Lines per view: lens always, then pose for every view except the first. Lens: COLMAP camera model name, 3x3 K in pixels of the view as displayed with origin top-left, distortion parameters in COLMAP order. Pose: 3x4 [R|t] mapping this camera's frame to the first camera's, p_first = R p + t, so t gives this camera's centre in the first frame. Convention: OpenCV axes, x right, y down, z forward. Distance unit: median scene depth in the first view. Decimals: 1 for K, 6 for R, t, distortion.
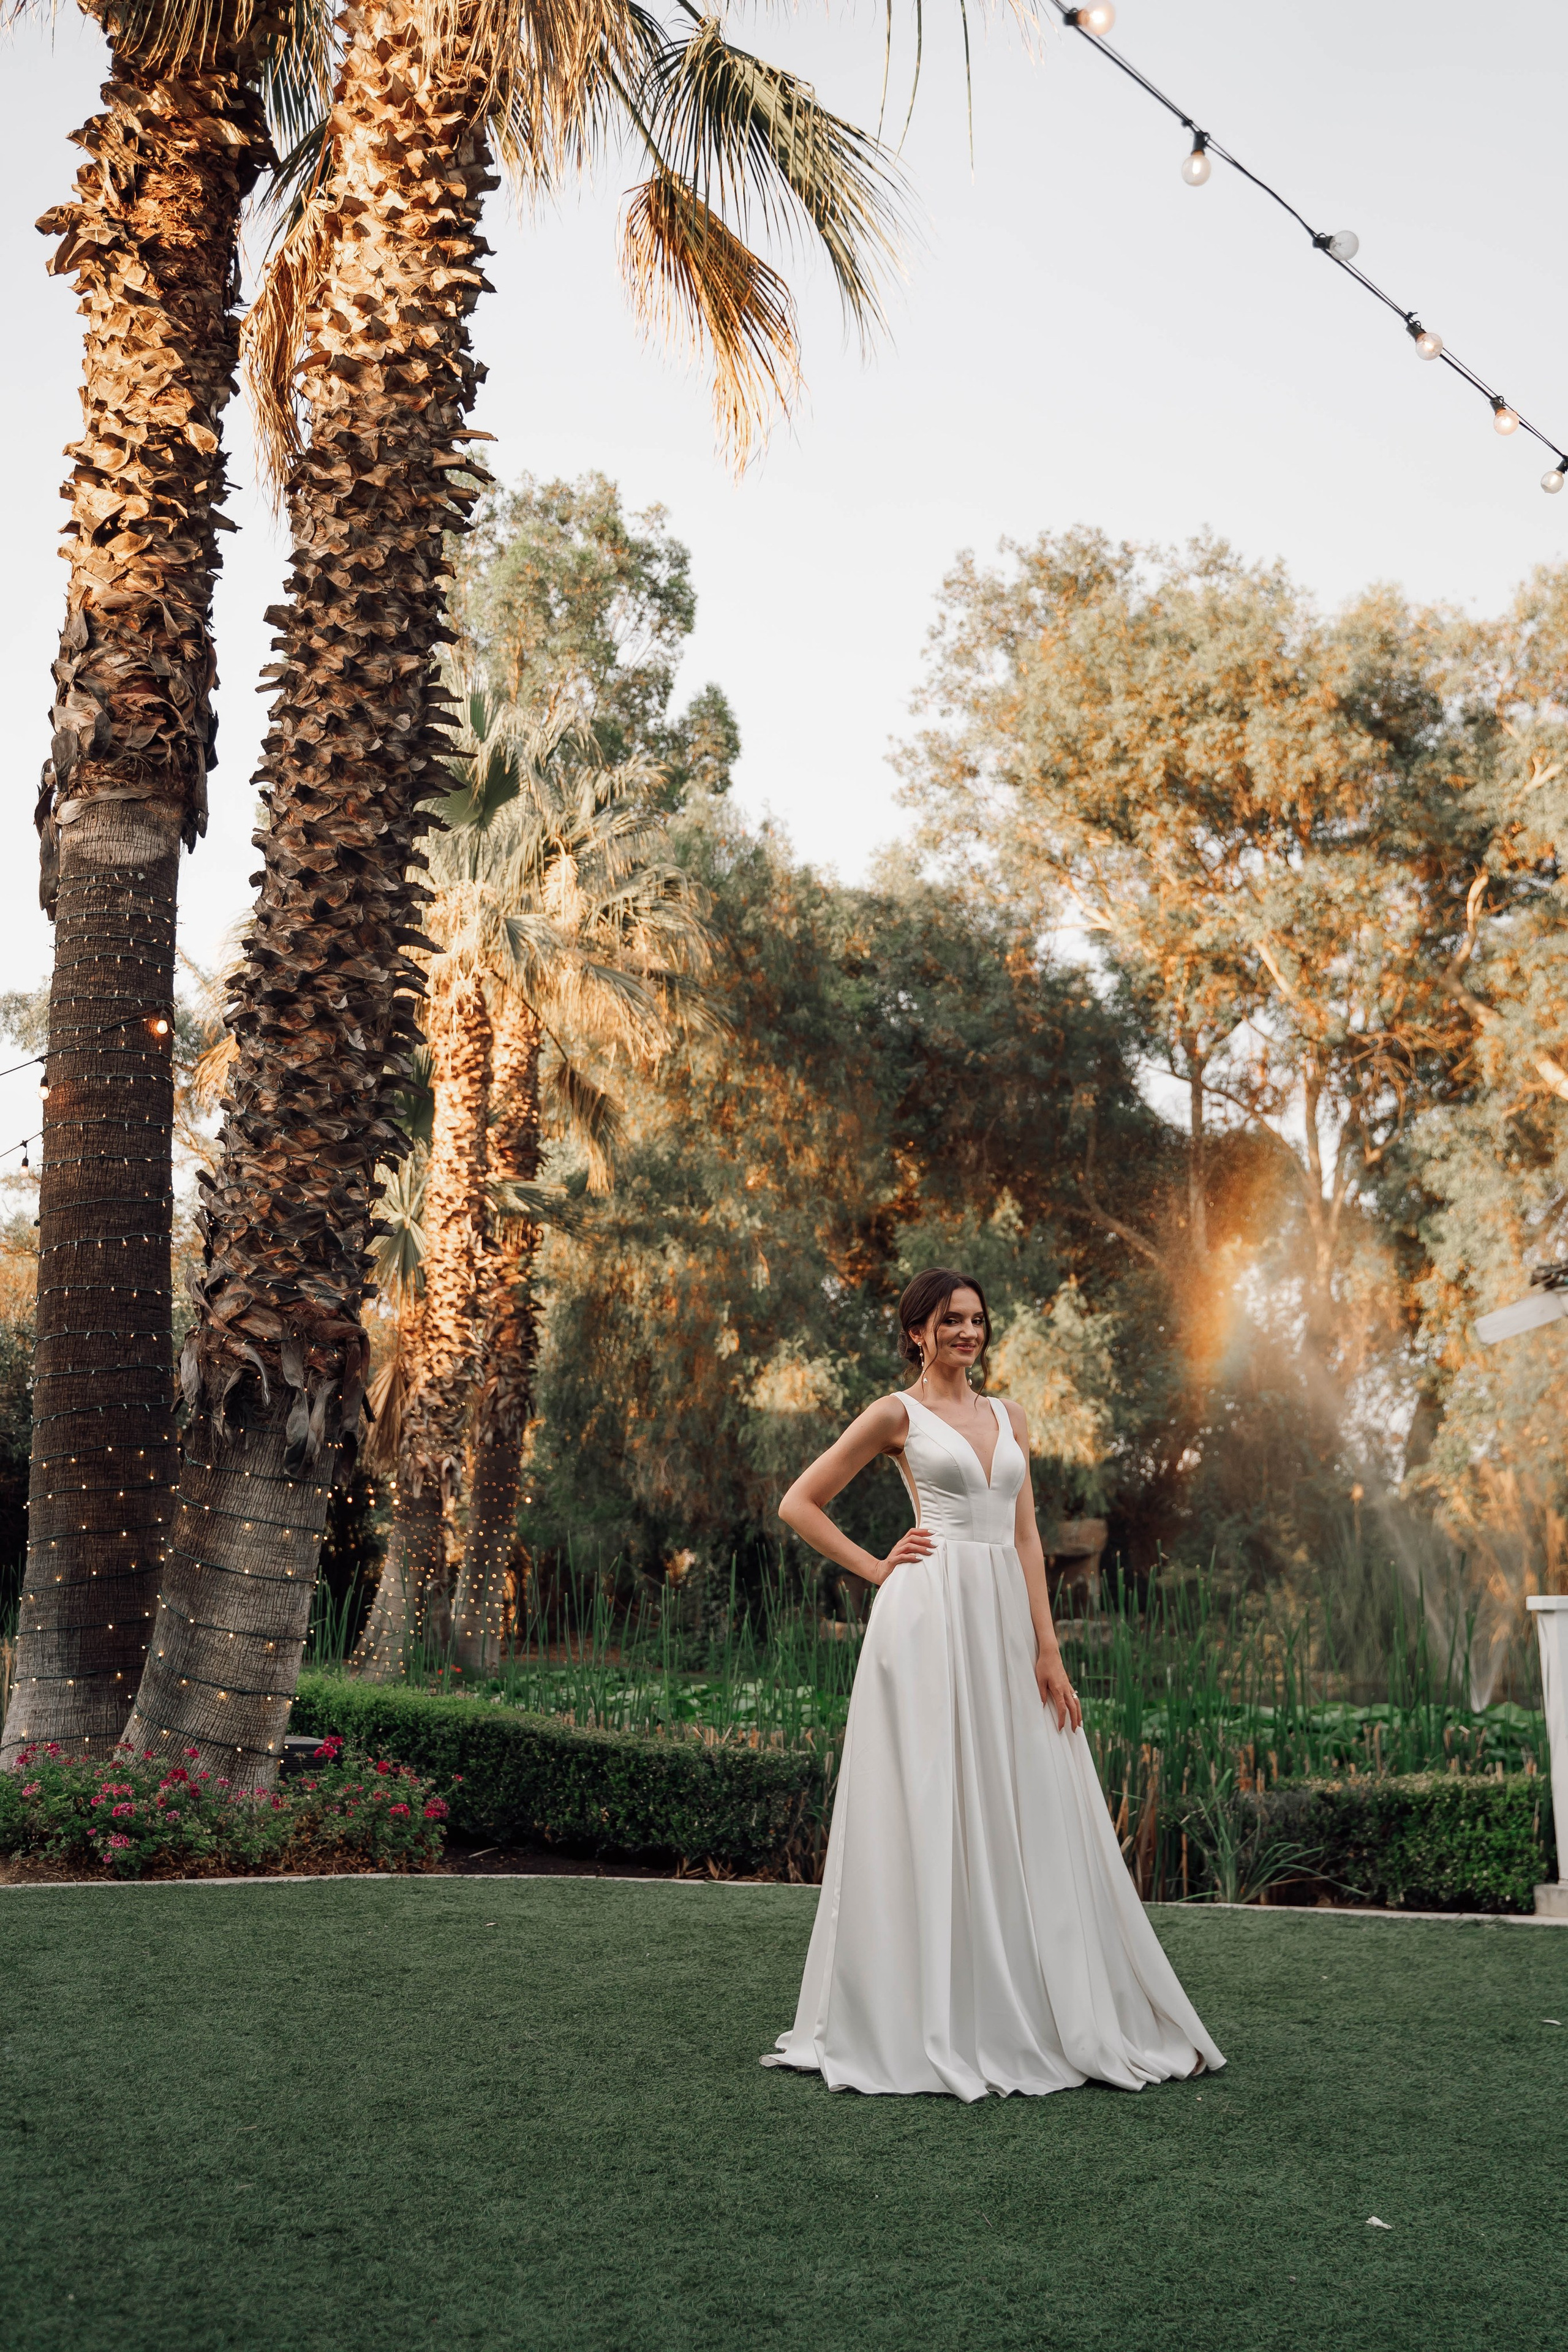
lens RADIAL K [[2095.8, 0, 794.6], [0, 2095.8, 1167.4], [0, 0, 1]] dist [-0.072859, 0.016696]
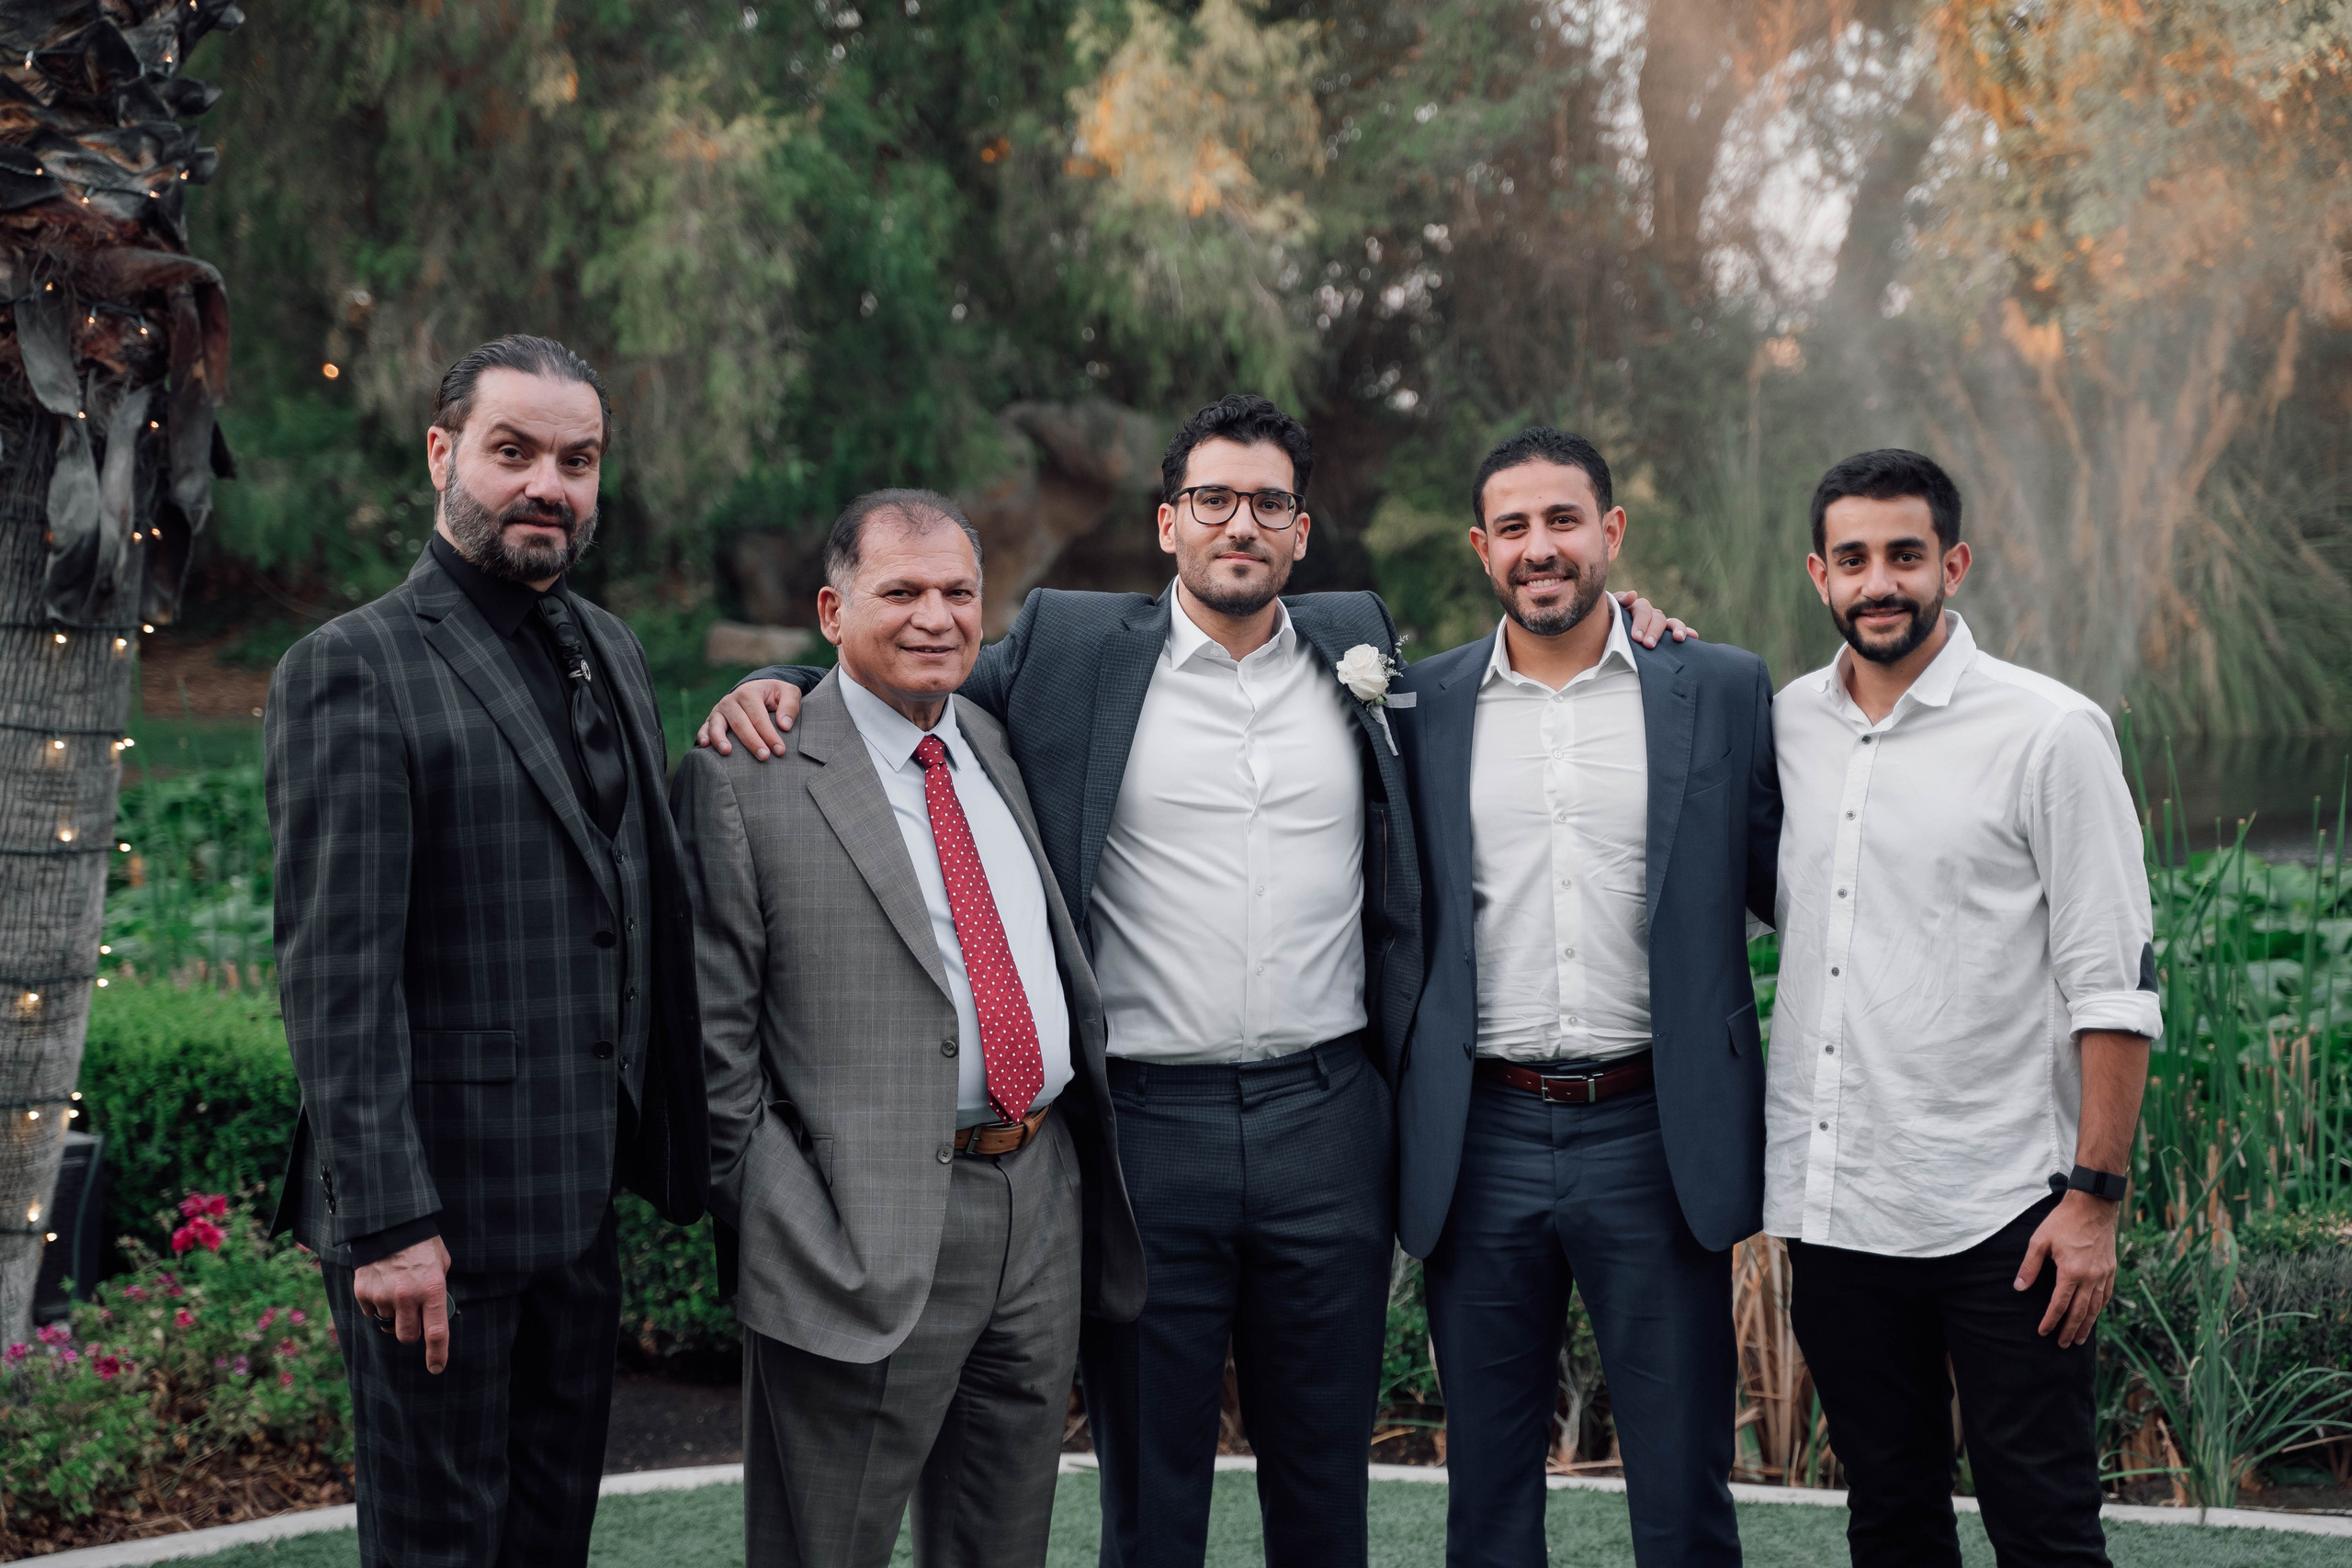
lens RADIAL K [[4003.0, 0, 1183.6], [0, 4003.0, 787.9], [0, 0, 1]] dist [0.225312, 0.000000]
pose [[0.983957, -0.029372, 0.175969, -0.159251], [-0.020486, 0.961228, 0.274992, -0.051914], [-0.177224, -0.274186, 0.945206, 0.155843]]
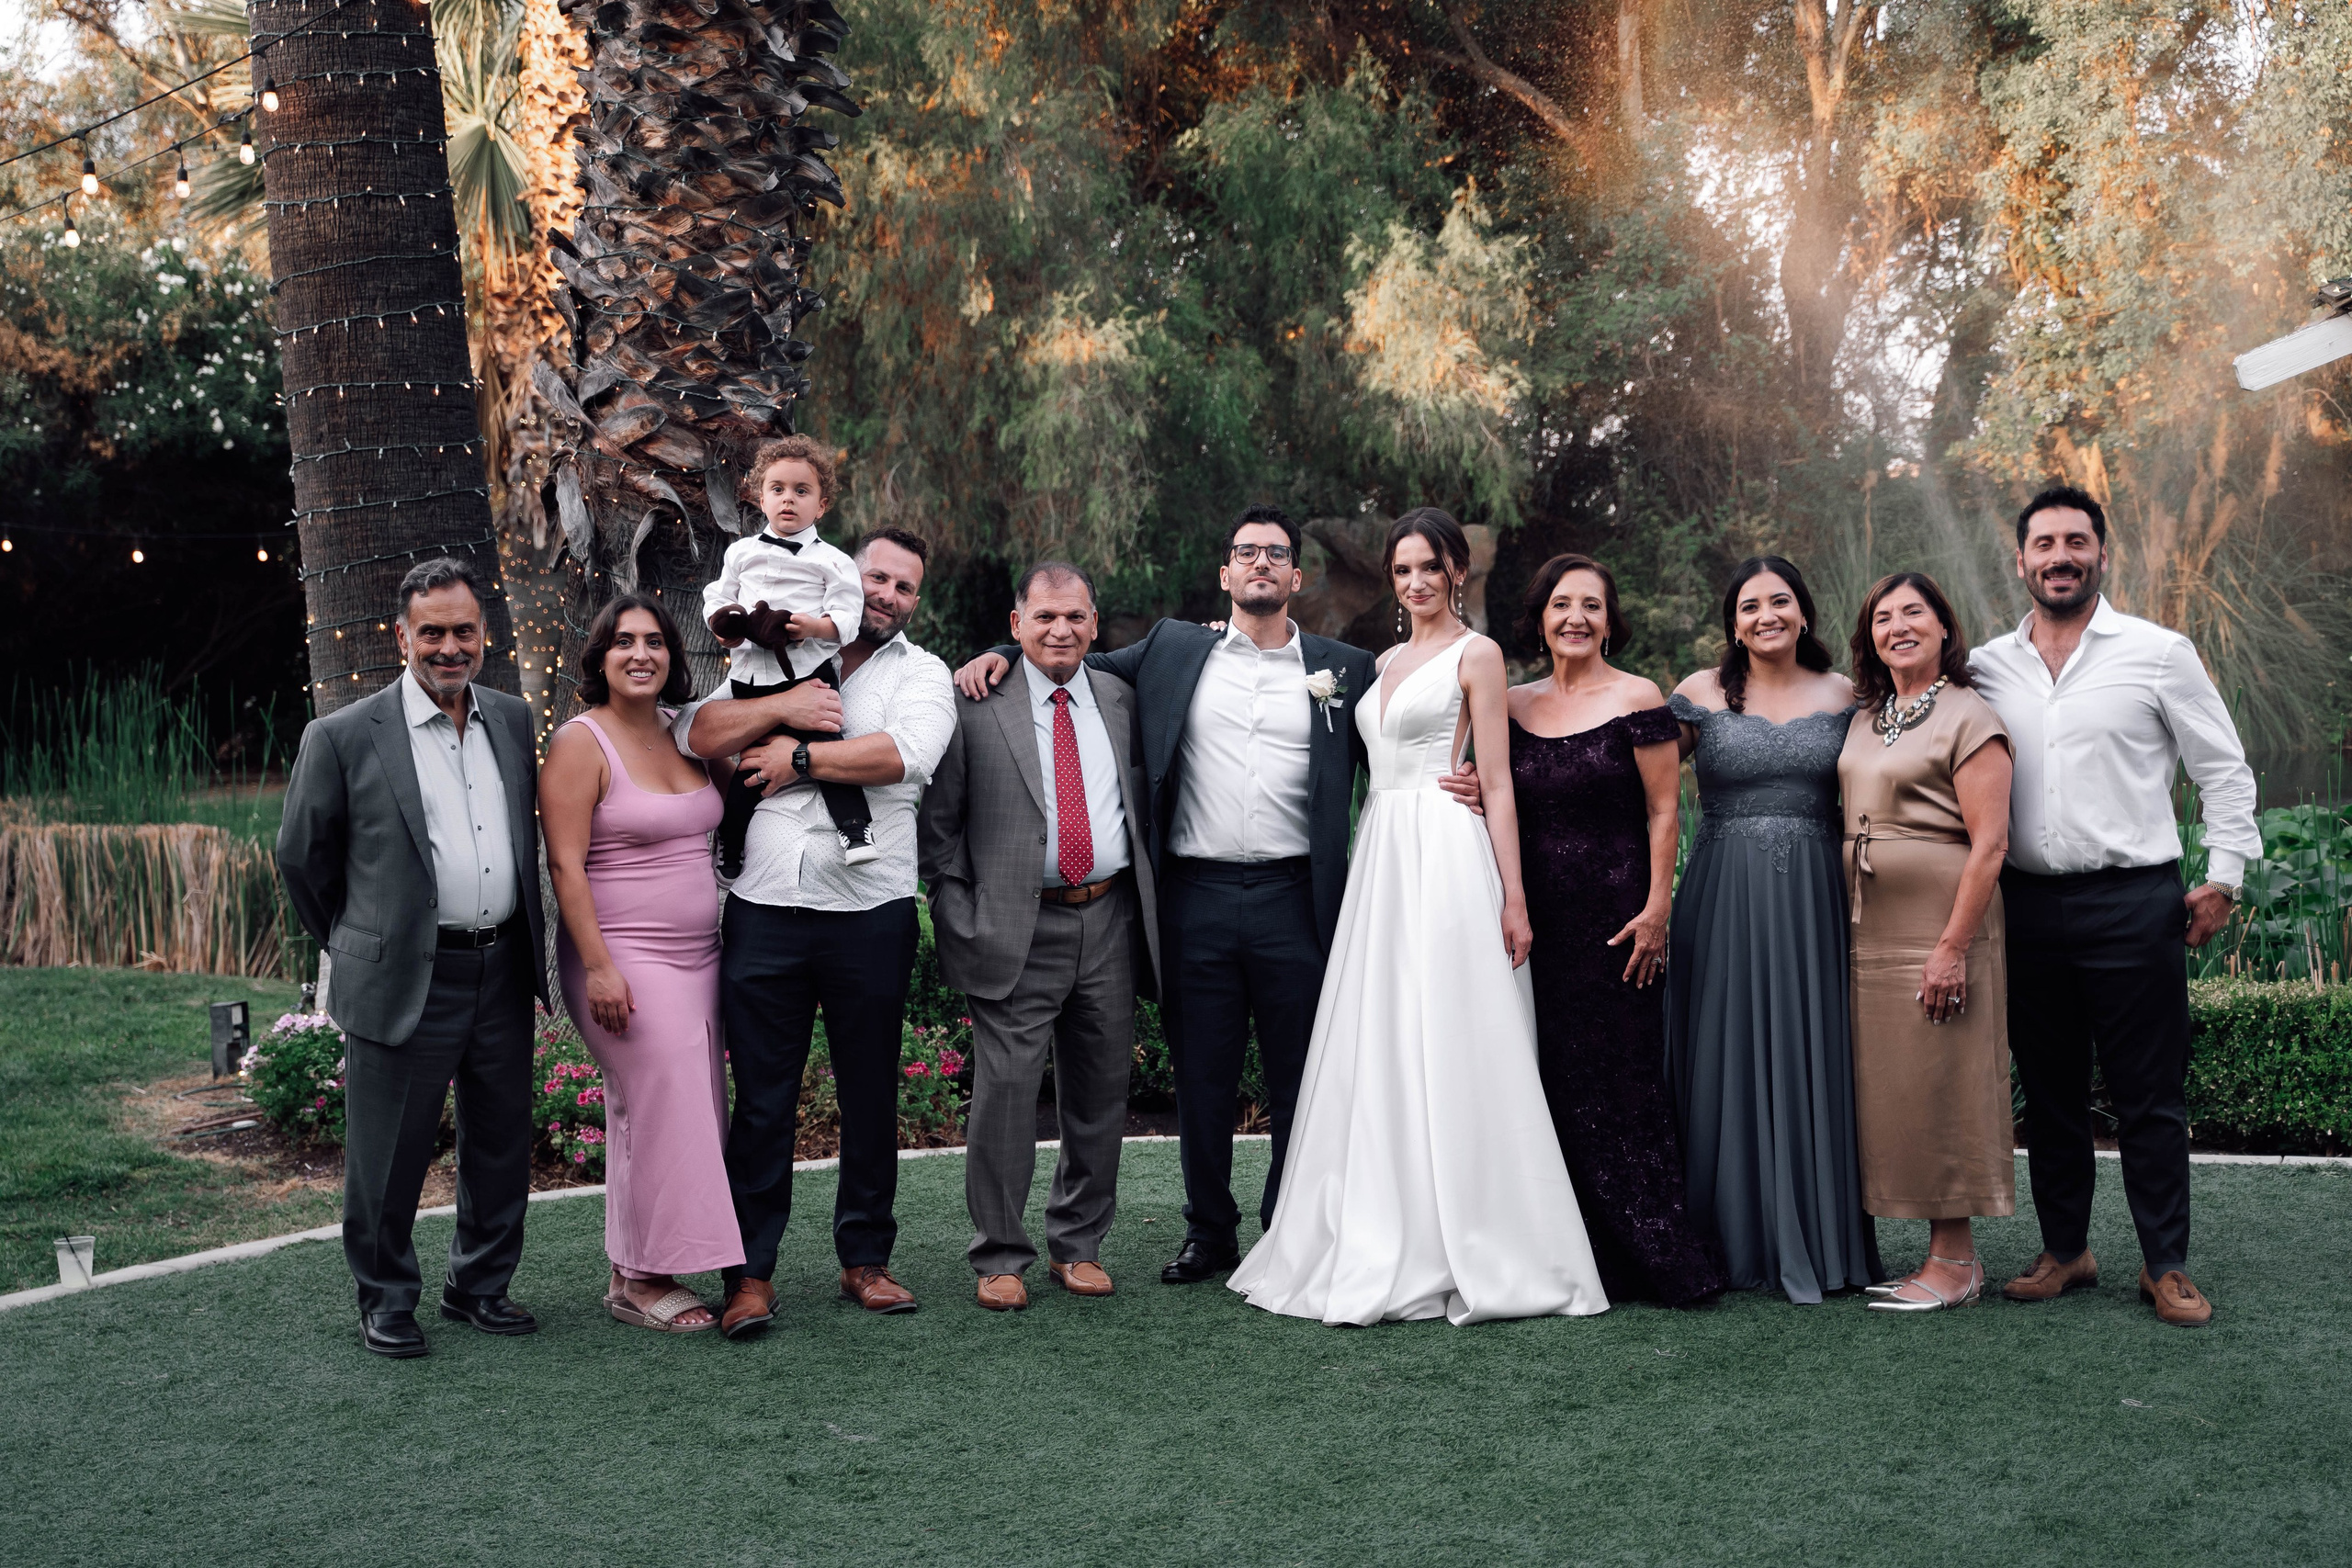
lens RADIAL K [[3258.1, 0, 1163.0], [0, 3258.1, 786.6], [0, 0, 1]] dist [0.107844, 0.000000]
pose [[0.995830, -0.038809, 0.082563, -0.180226], [0.015960, 0.965161, 0.261171, -0.106801], [-0.089823, -0.258764, 0.961755, -0.156908]]
